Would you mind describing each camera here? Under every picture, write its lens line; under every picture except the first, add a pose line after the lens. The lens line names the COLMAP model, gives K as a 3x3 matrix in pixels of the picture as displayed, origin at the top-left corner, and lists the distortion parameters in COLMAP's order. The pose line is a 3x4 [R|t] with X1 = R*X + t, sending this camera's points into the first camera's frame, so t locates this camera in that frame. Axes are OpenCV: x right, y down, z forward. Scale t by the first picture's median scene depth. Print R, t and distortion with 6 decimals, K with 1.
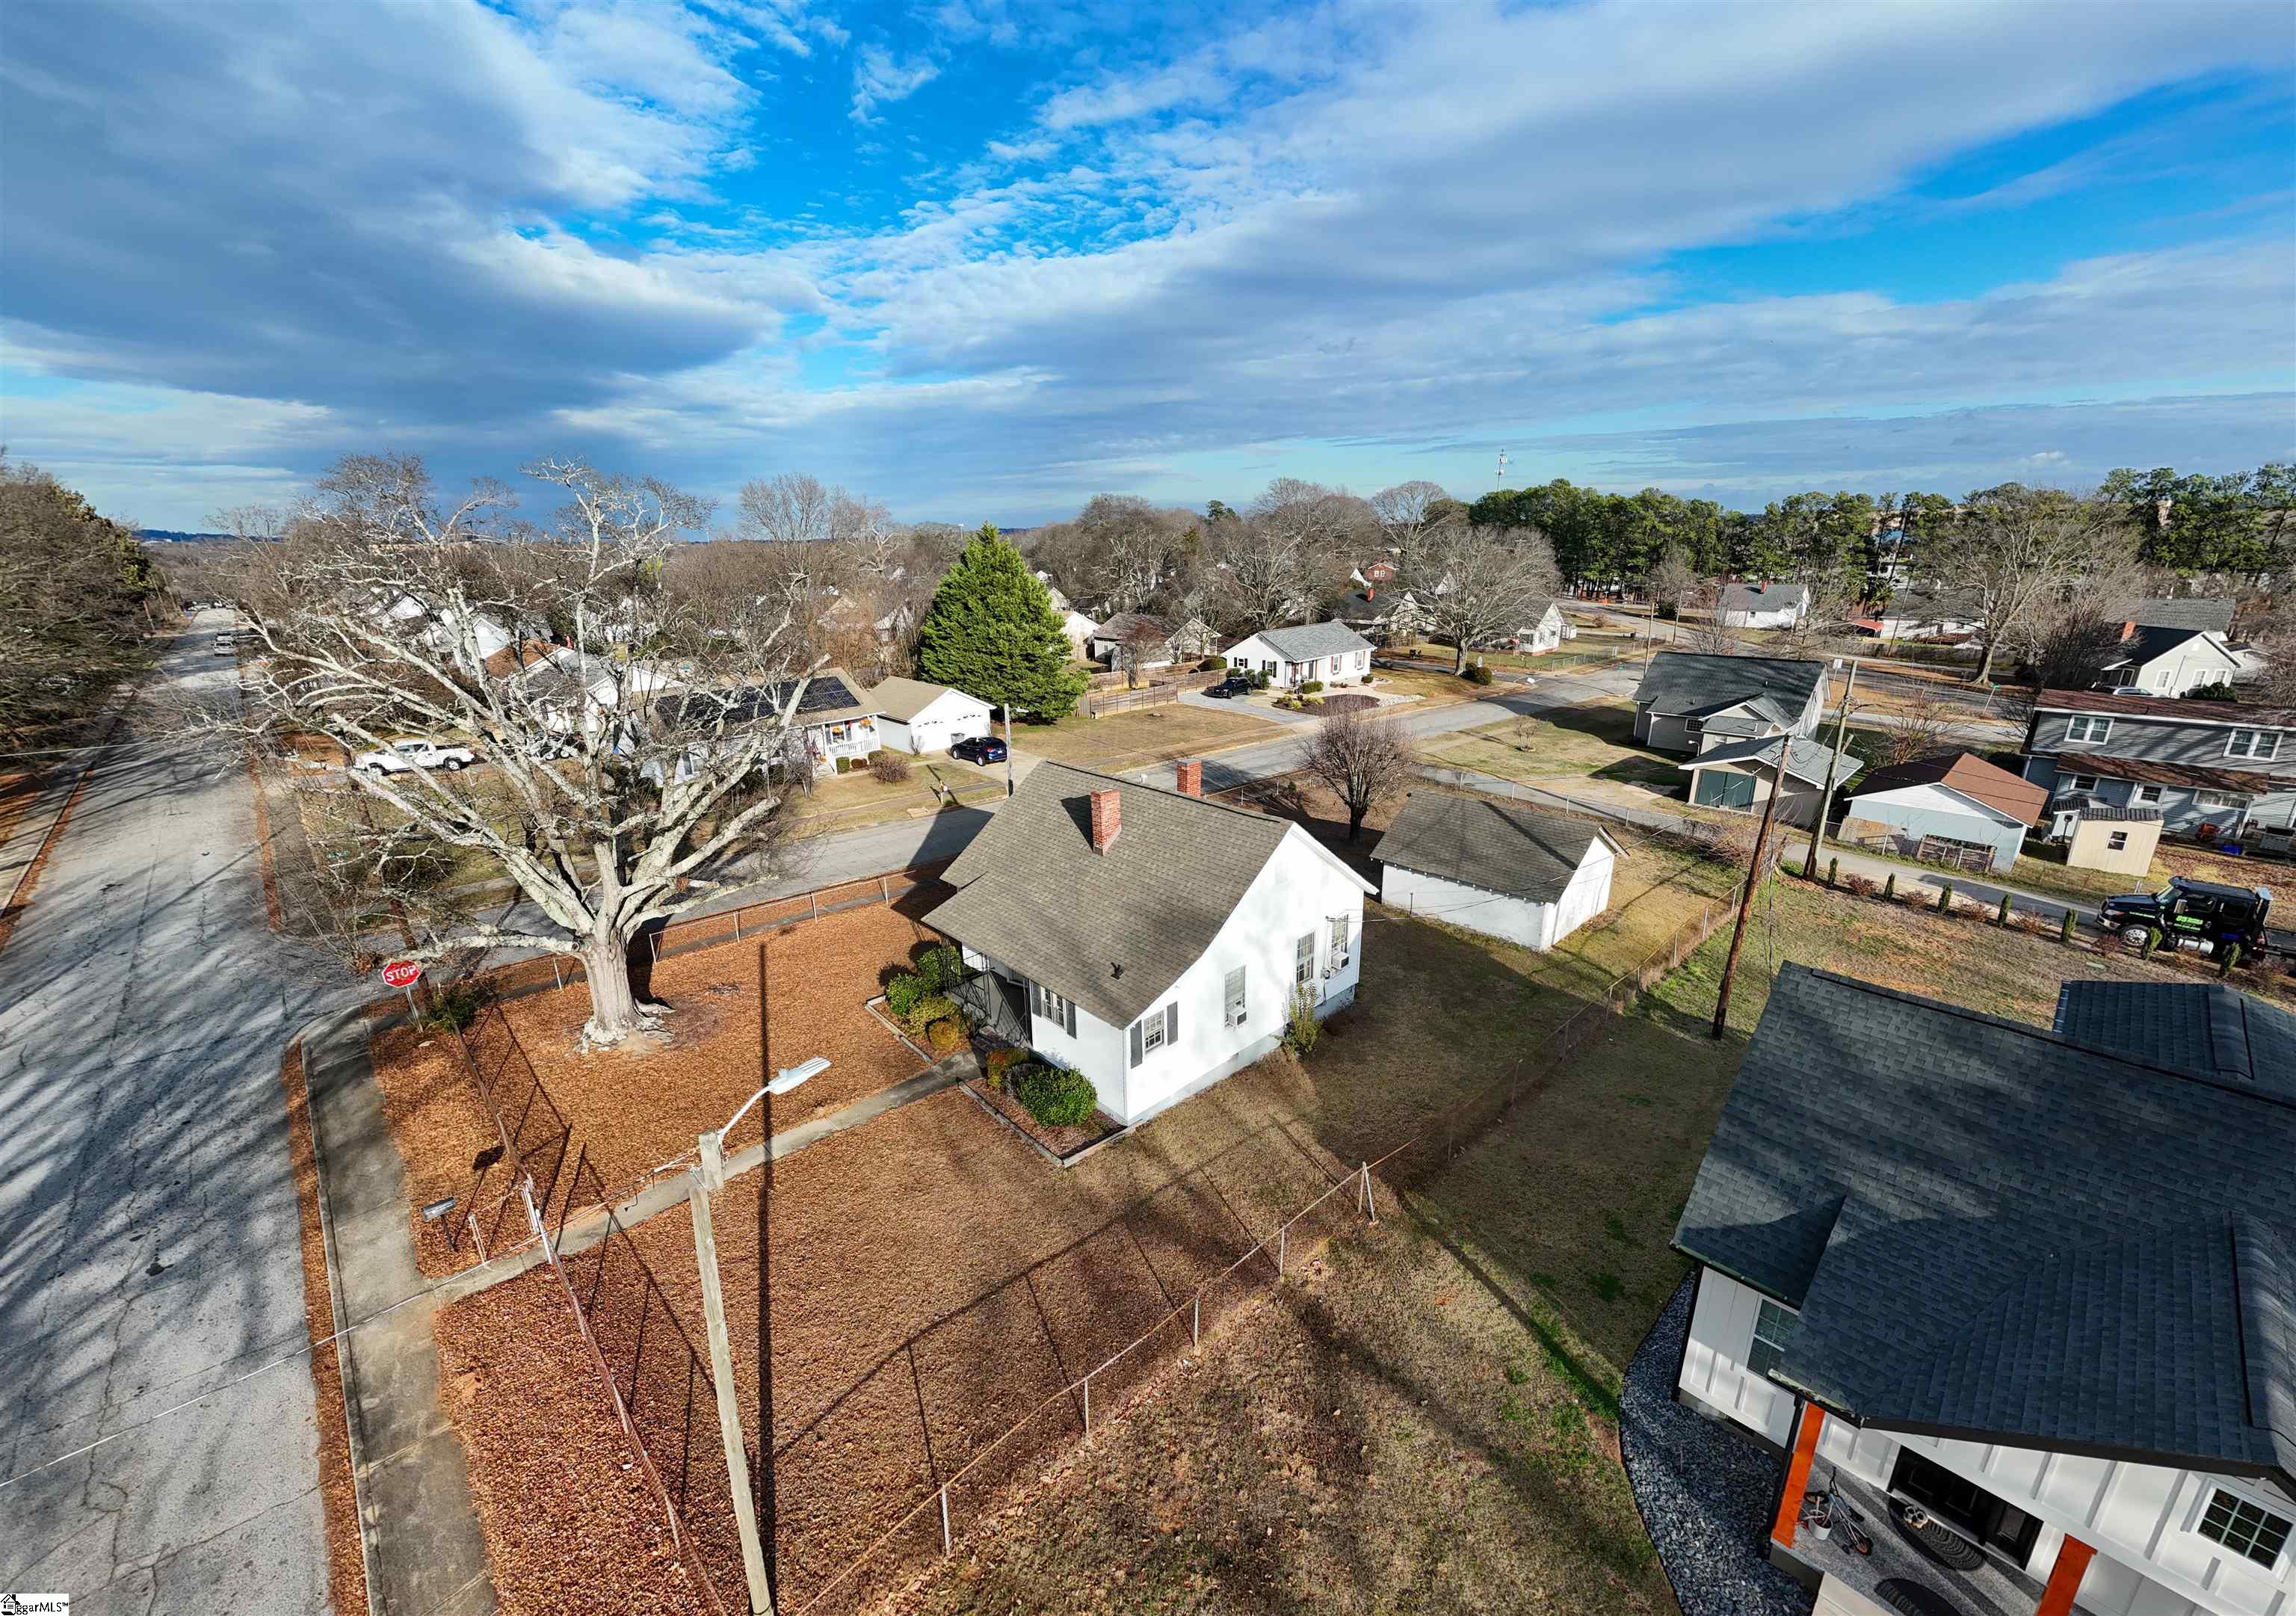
lens RADIAL K [[916.1, 0, 1148.0], [0, 916.1, 808.0], [0, 0, 1]] dist [0.015190, -0.000380]
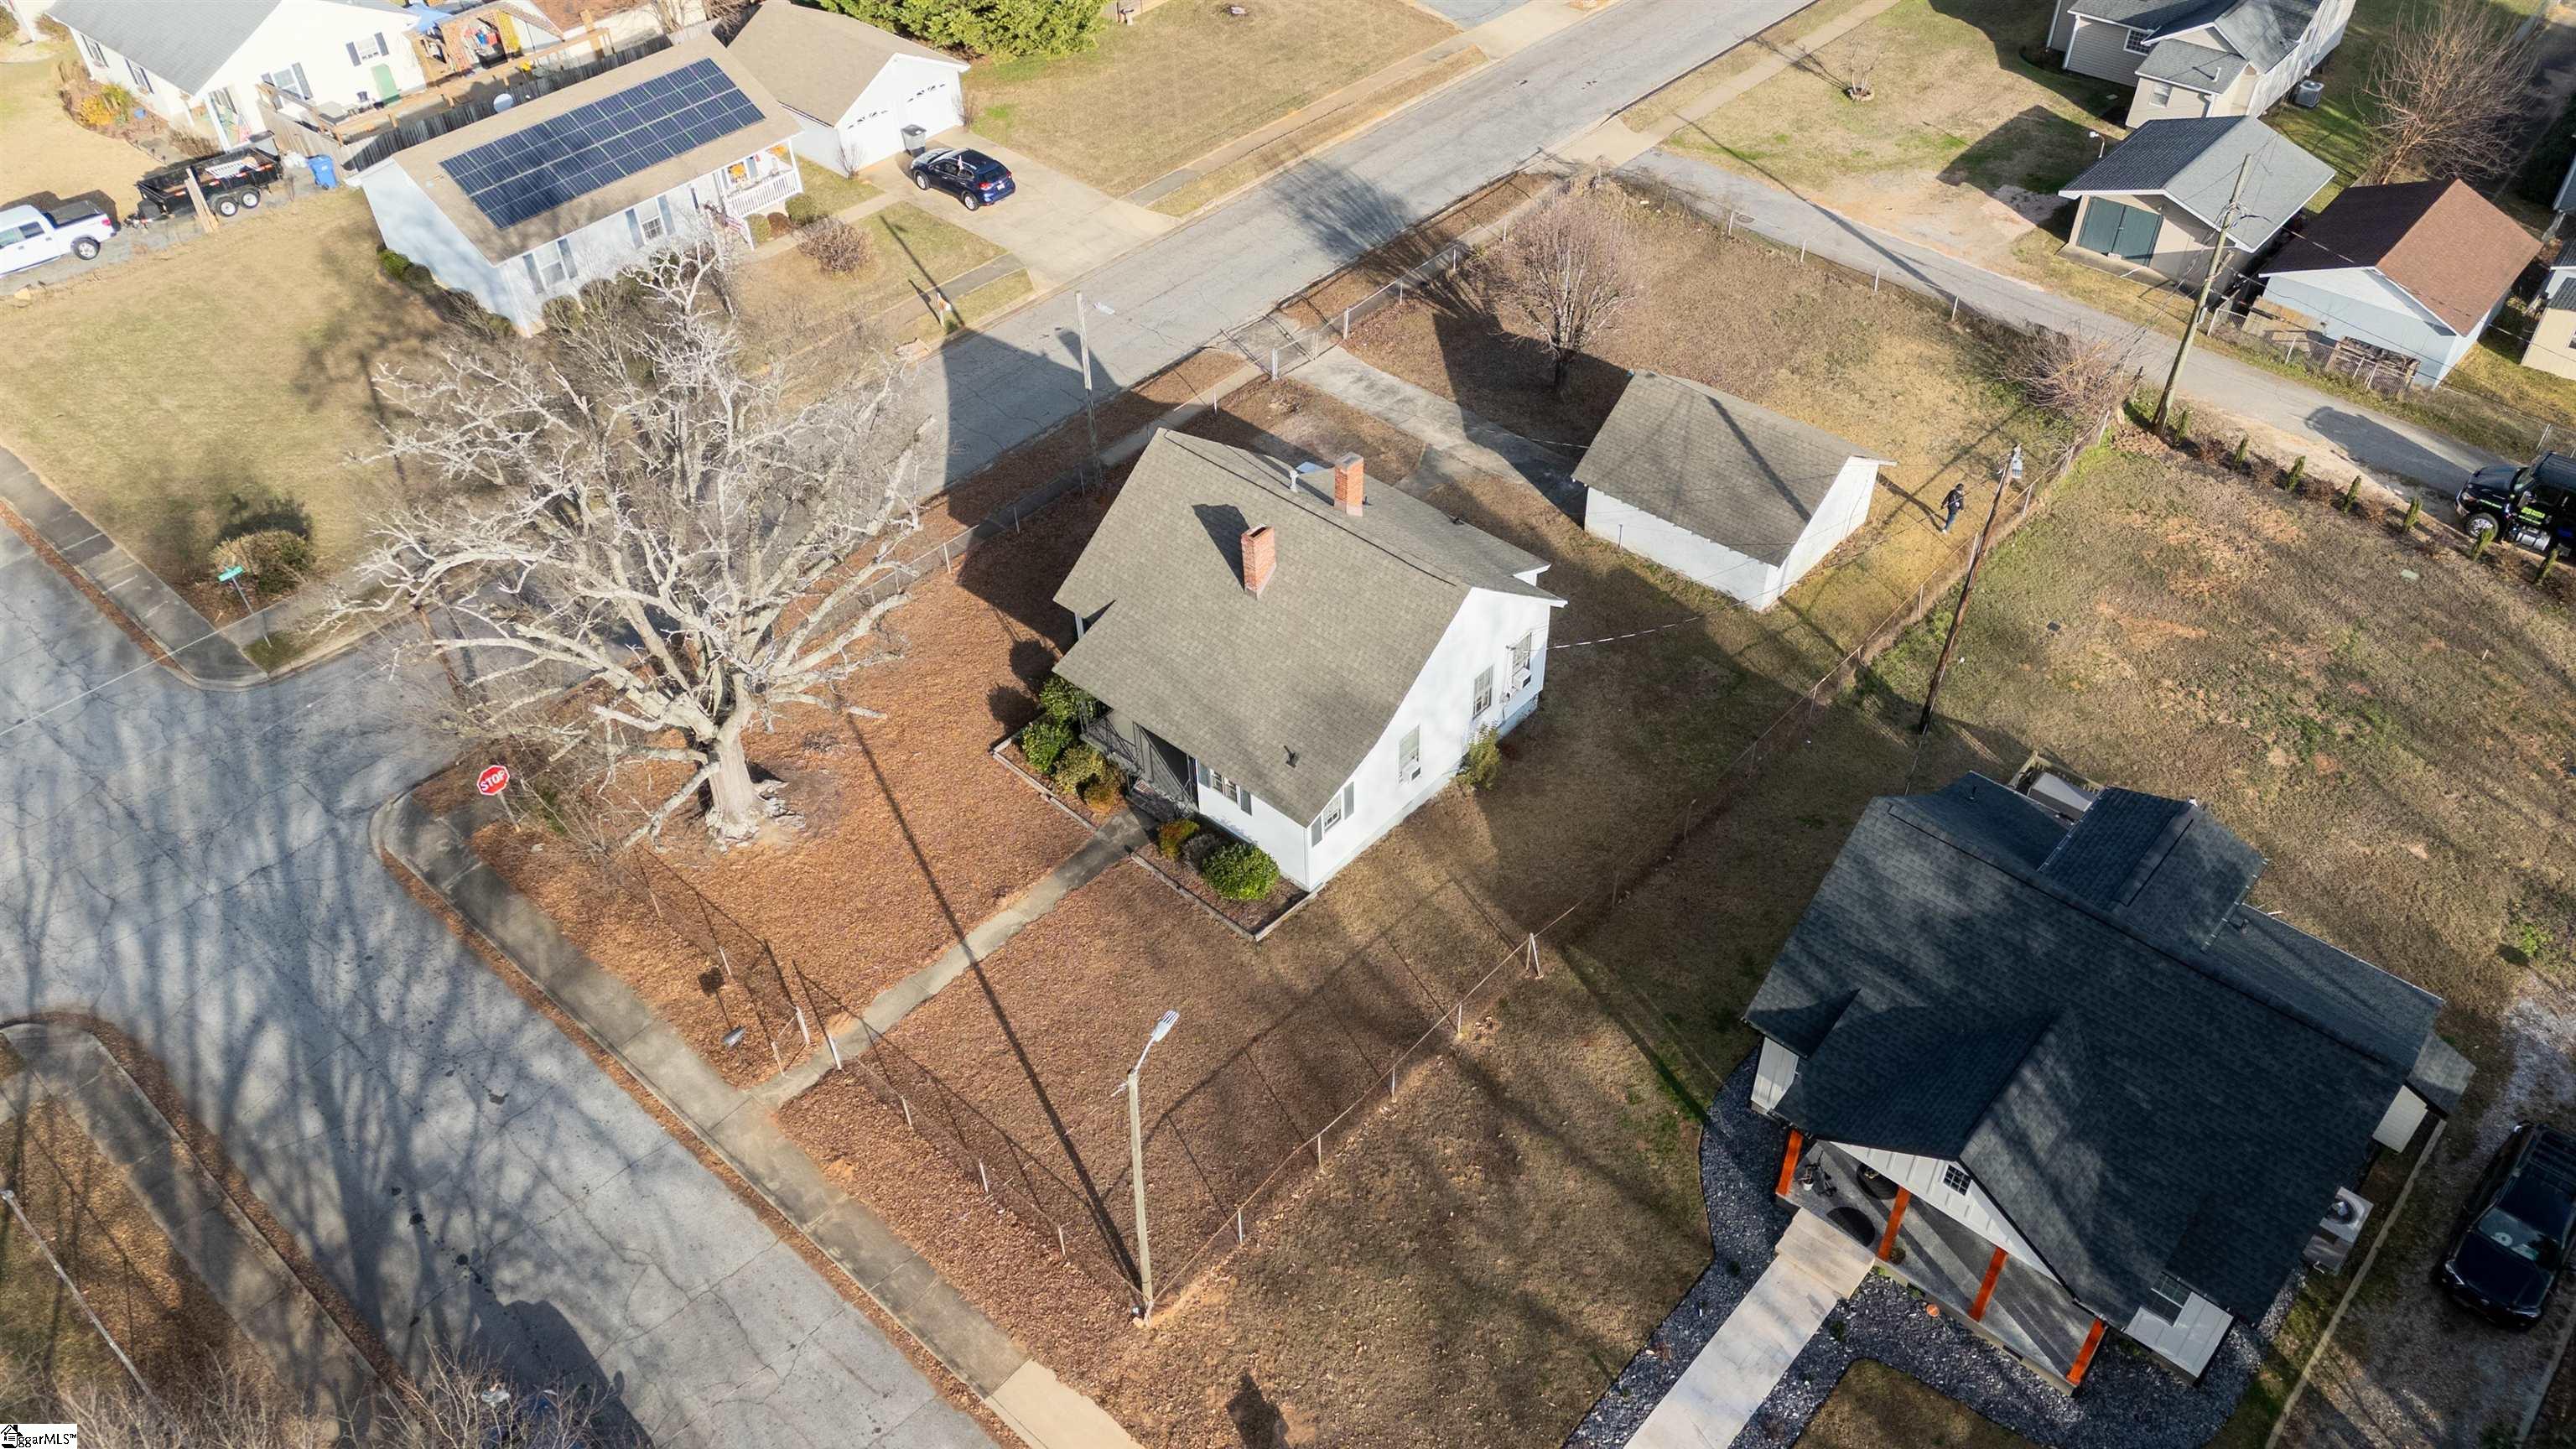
lens RADIAL K [[1899.2, 0, 1314.8], [0, 1899.2, 718.7], [0, 0, 1]] dist [0.081772, -0.069645]
pose [[0.996416, -0.060676, 0.058935, -0.111488], [0.029070, 0.899946, 0.435031, -0.655641], [-0.079434, -0.431759, 0.898484, -0.719562]]
